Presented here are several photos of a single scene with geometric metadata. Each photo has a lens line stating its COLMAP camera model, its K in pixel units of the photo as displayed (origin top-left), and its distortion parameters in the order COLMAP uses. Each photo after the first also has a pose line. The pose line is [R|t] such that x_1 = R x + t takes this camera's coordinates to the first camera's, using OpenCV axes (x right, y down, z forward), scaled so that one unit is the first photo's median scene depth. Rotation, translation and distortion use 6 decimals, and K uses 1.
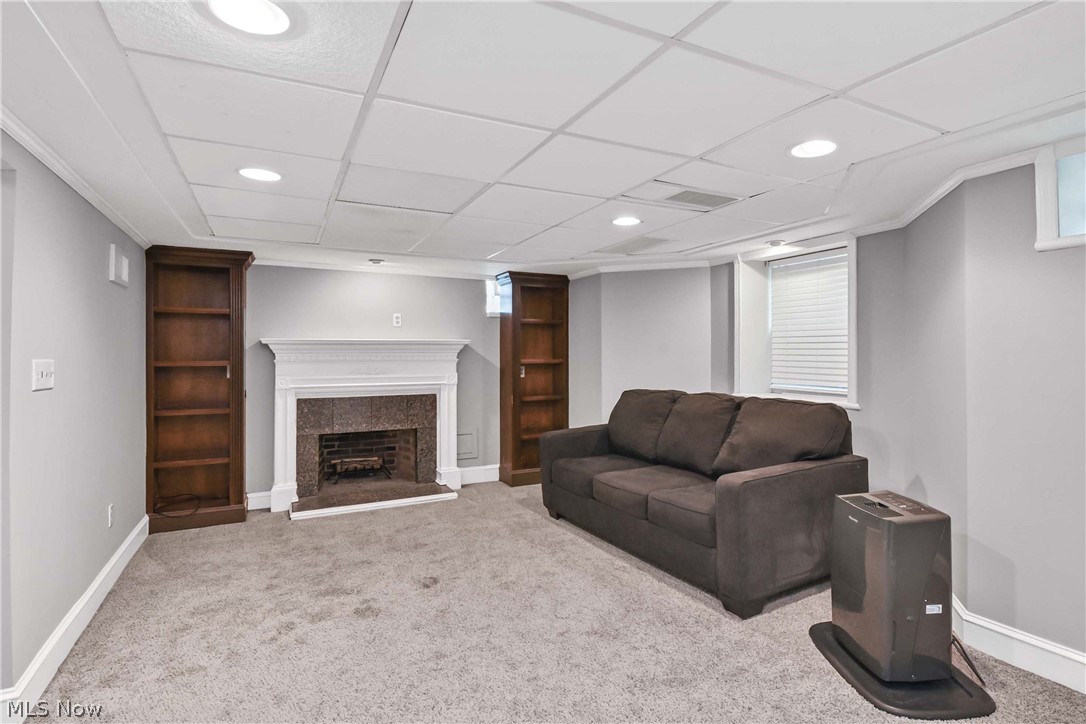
lens RADIAL K [[537.6, 0, 543.0], [0, 537.6, 362.0], [0, 0, 1]] dist [0.001672, -0.000208]
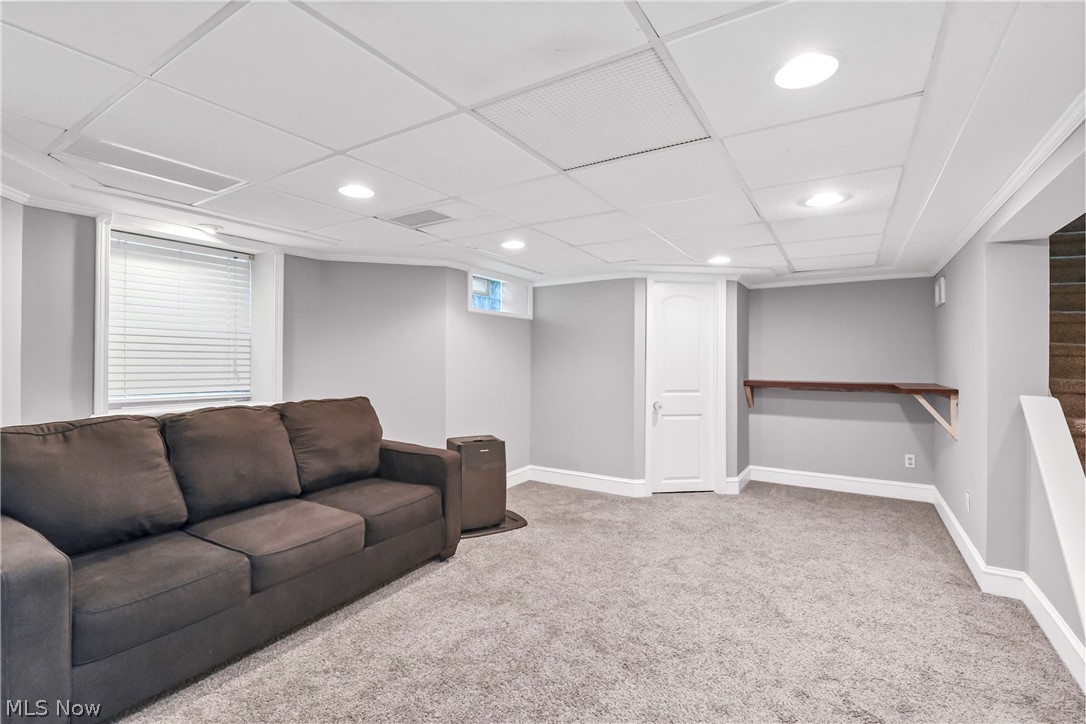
lens RADIAL K [[483.4, 0, 559.3], [0, 483.4, 364.5], [0, 0, 1]] dist [0.001025, -0.011911]
pose [[-0.537073, -0.006533, 0.843510, -0.583817], [0.011777, 0.999814, 0.015241, -0.008619], [-0.843454, 0.018119, -0.536896, 1.062705]]
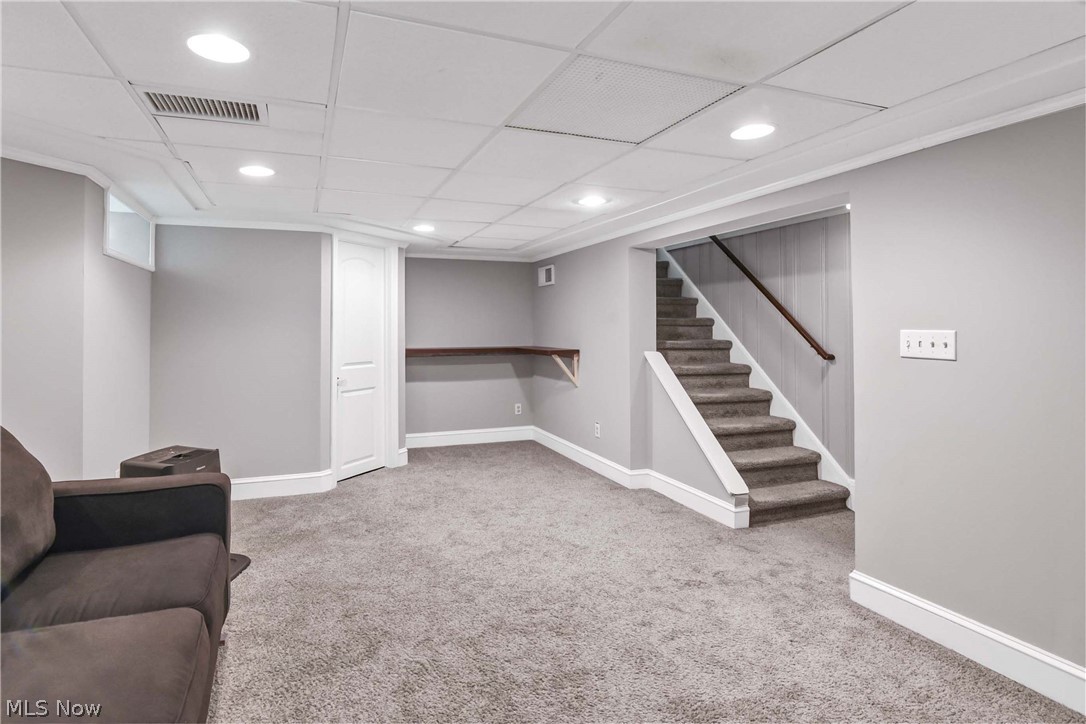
lens RADIAL K [[507.3, 0, 543.5], [0, 507.3, 330.3], [0, 0, 1]] dist [-0.001522, -0.000513]
pose [[-0.992137, 0.003977, 0.125093, -0.190203], [0.006642, 0.999760, 0.020896, -0.018926], [-0.124979, 0.021563, -0.991925, 1.303705]]
